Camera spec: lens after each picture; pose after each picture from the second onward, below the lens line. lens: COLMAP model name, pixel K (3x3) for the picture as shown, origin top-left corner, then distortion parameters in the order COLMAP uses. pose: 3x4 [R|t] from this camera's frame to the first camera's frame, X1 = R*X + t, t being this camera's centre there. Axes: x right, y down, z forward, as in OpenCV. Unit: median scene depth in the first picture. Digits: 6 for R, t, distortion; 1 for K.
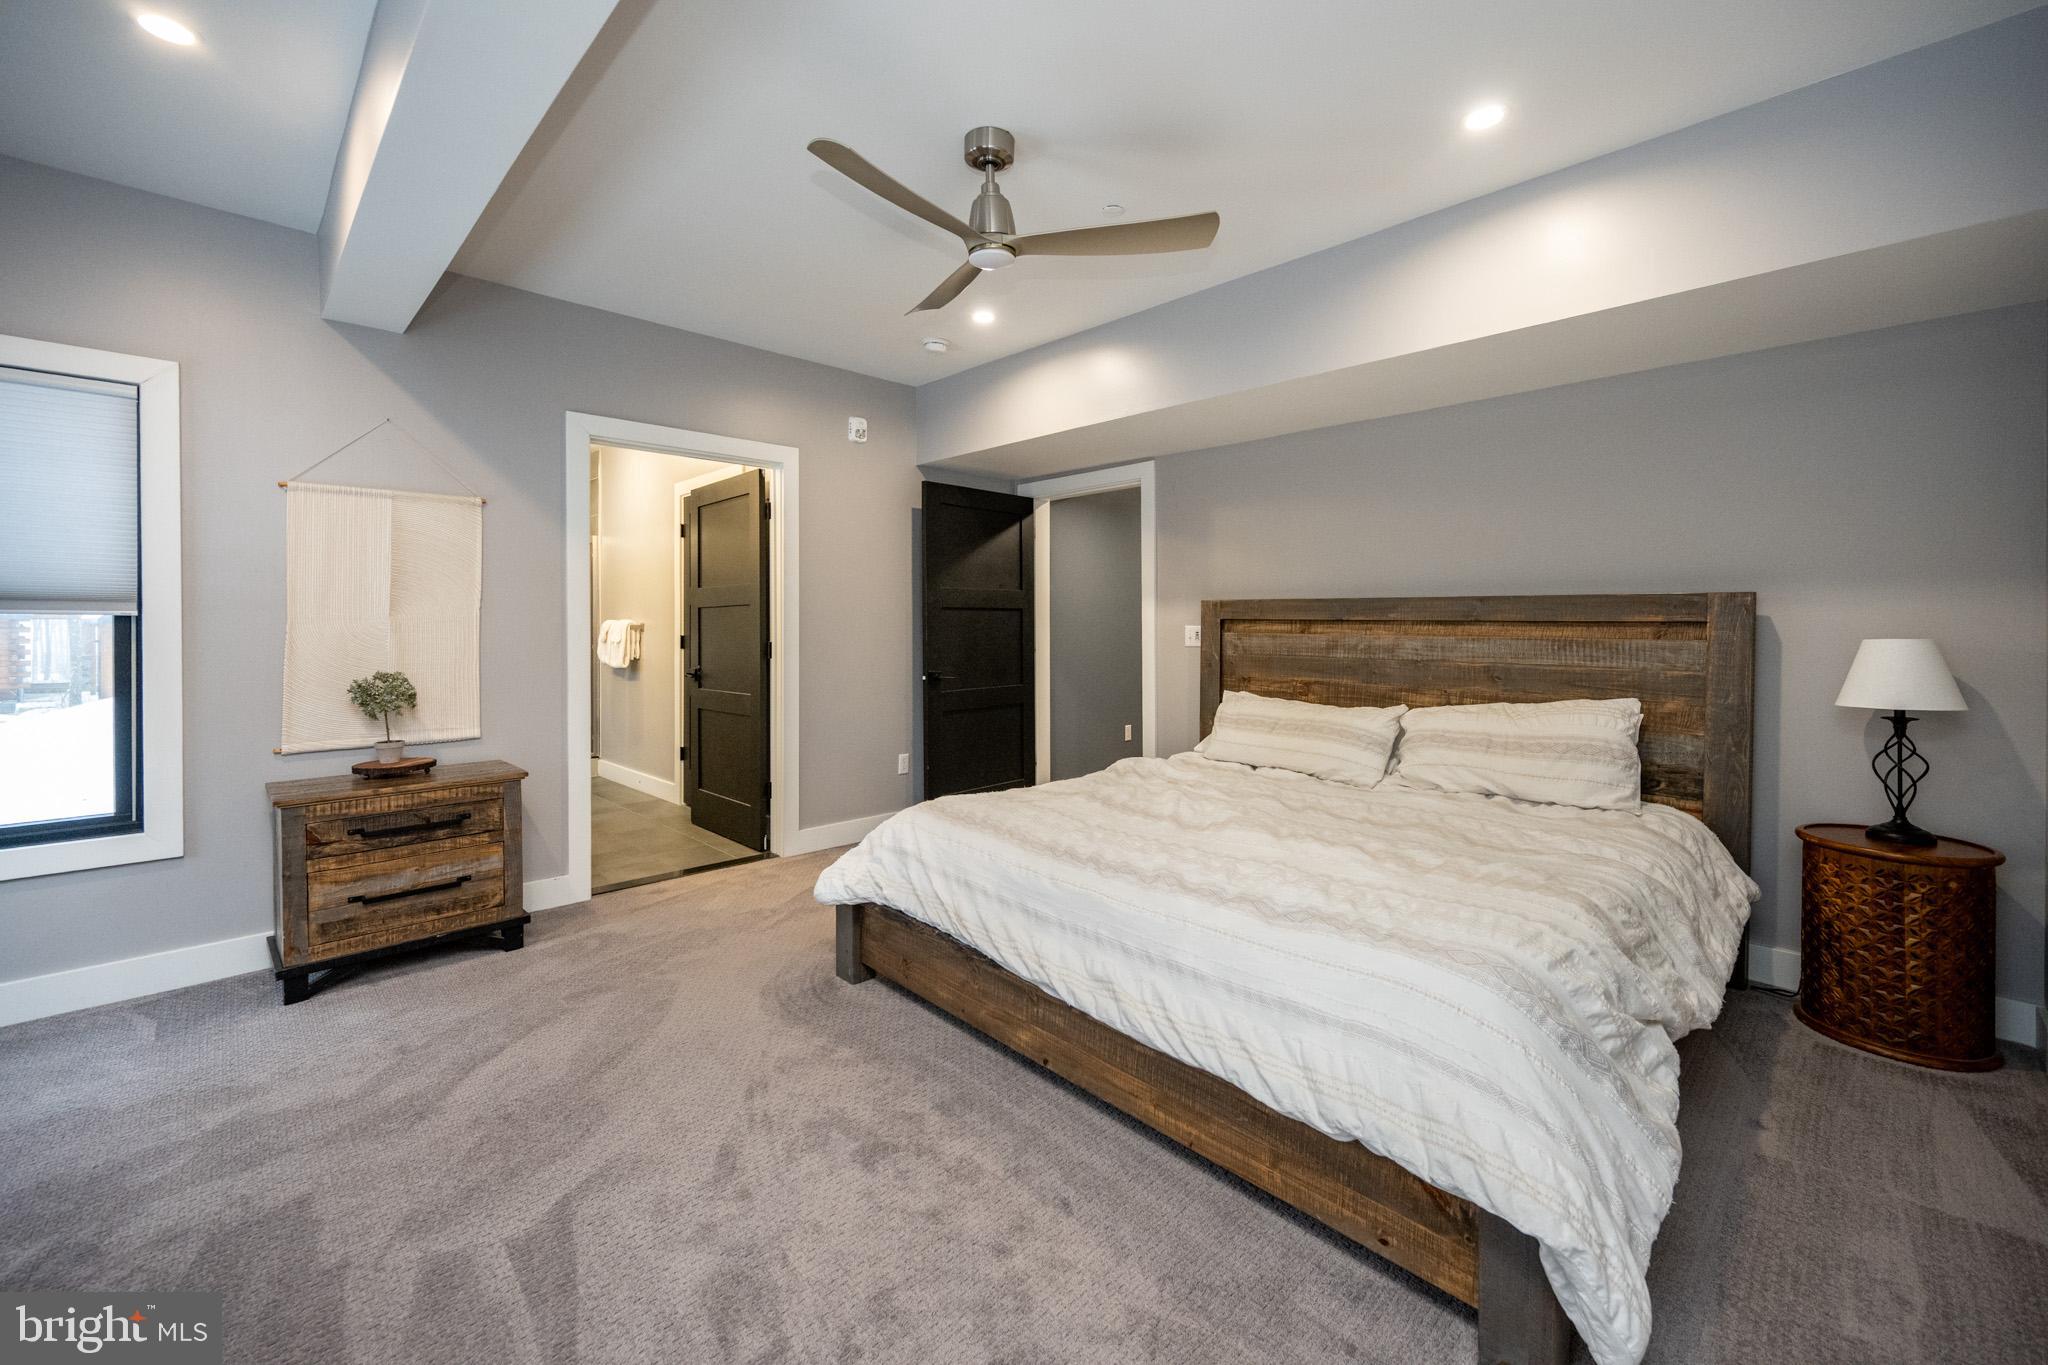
lens RADIAL K [[829.4, 0, 1017.1], [0, 829.4, 623.1], [0, 0, 1]] dist [-0.001968, -0.000171]
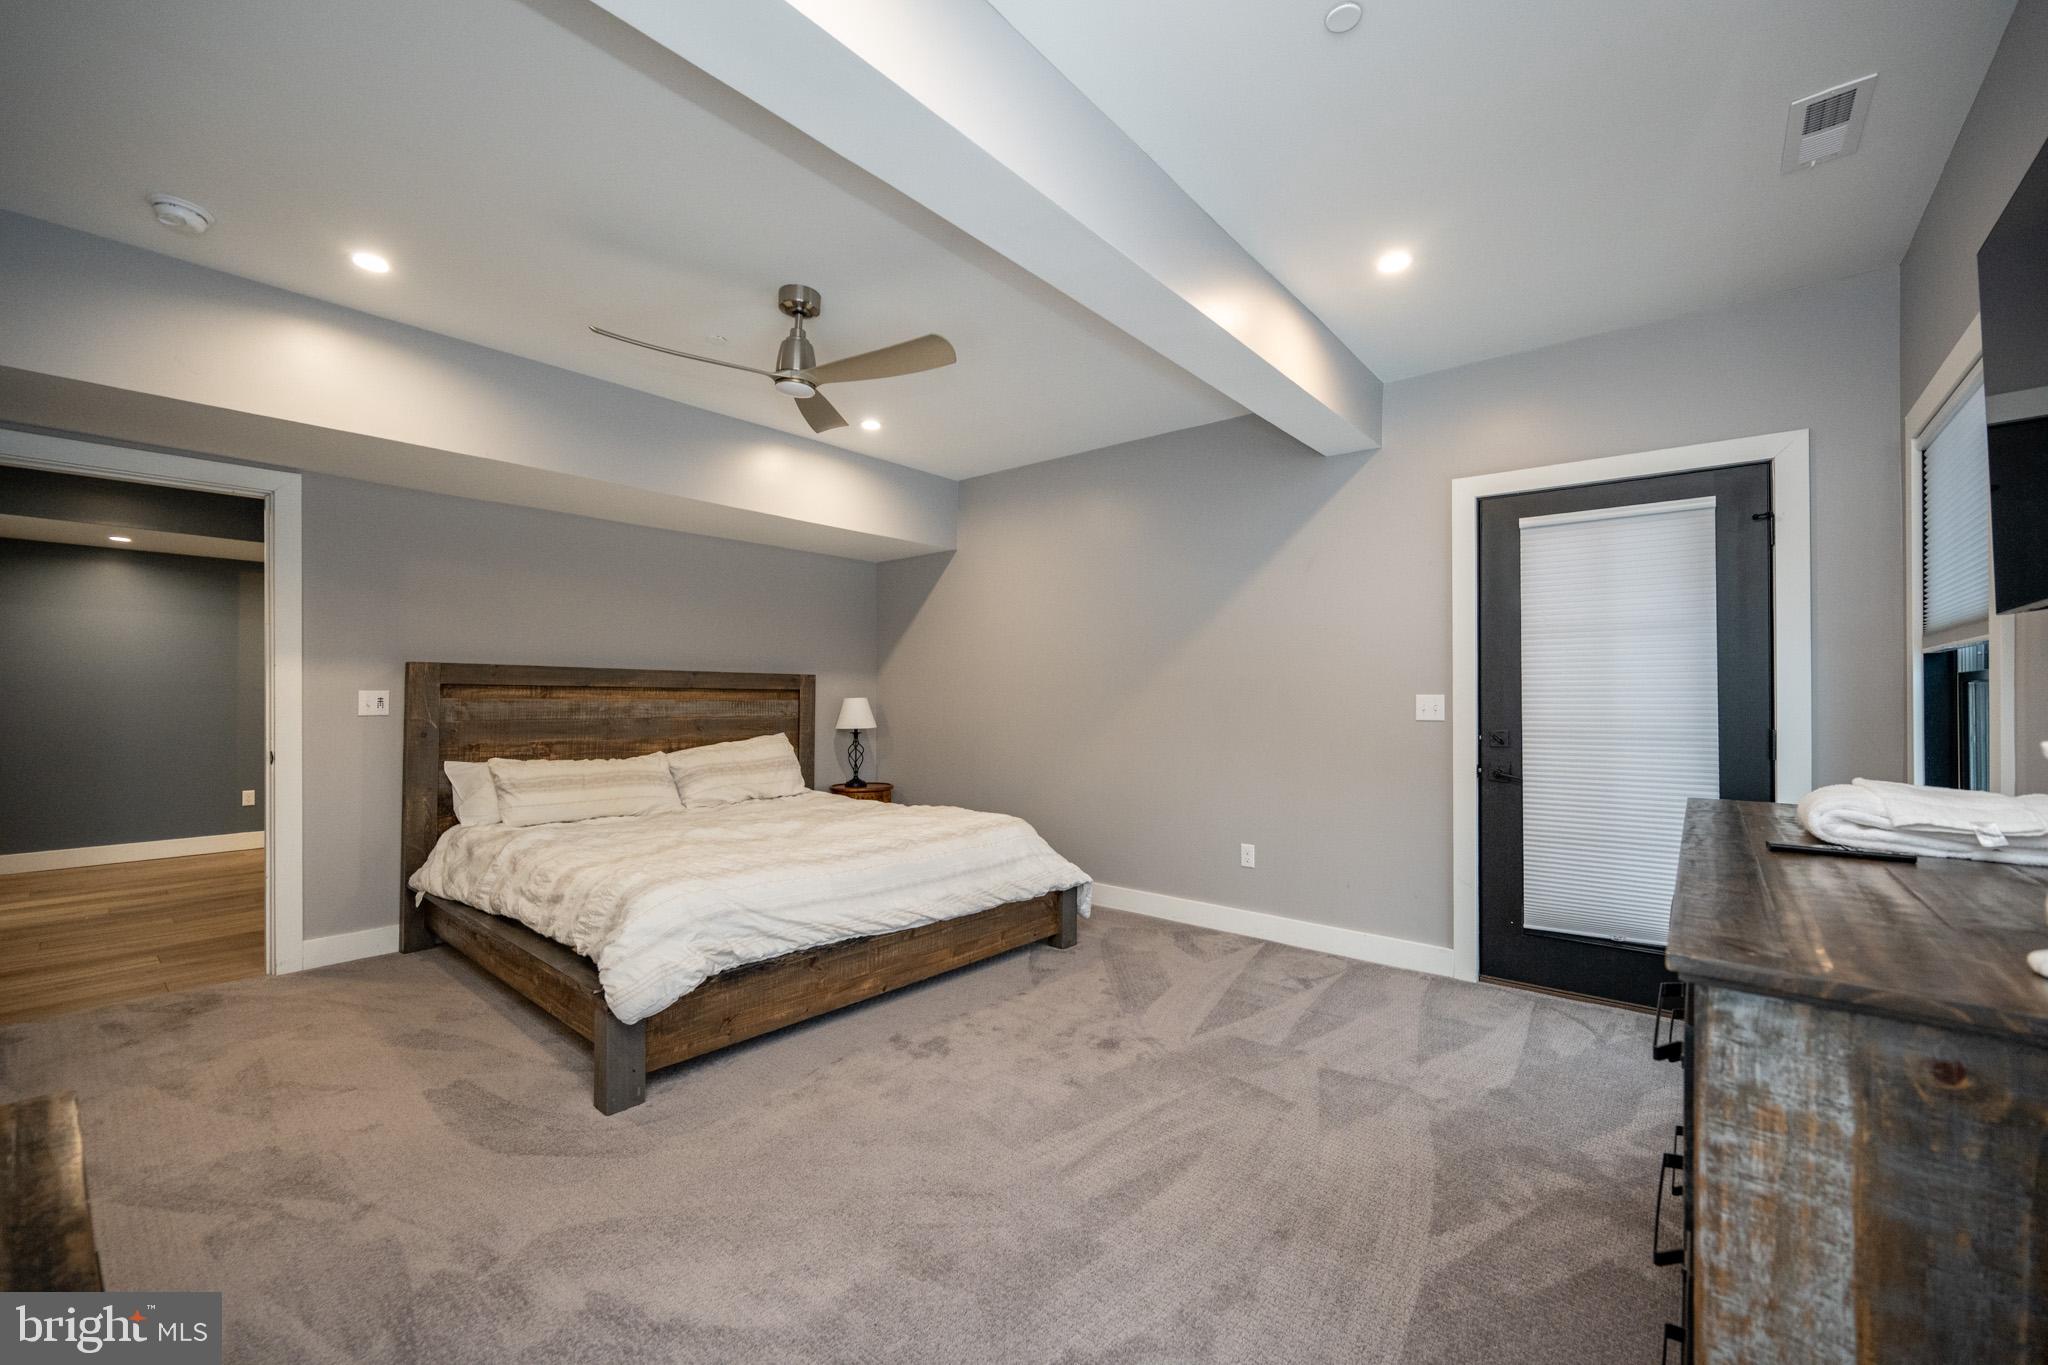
lens RADIAL K [[833.0, 0, 1020.7], [0, 833.0, 678.4], [0, 0, 1]] dist [-0.000311, 0.000096]
pose [[-0.102792, 0.015808, 0.994577, -0.929630], [-0.006217, 0.999844, -0.016534, 0.000682], [-0.994683, -0.007883, -0.102678, 0.578735]]
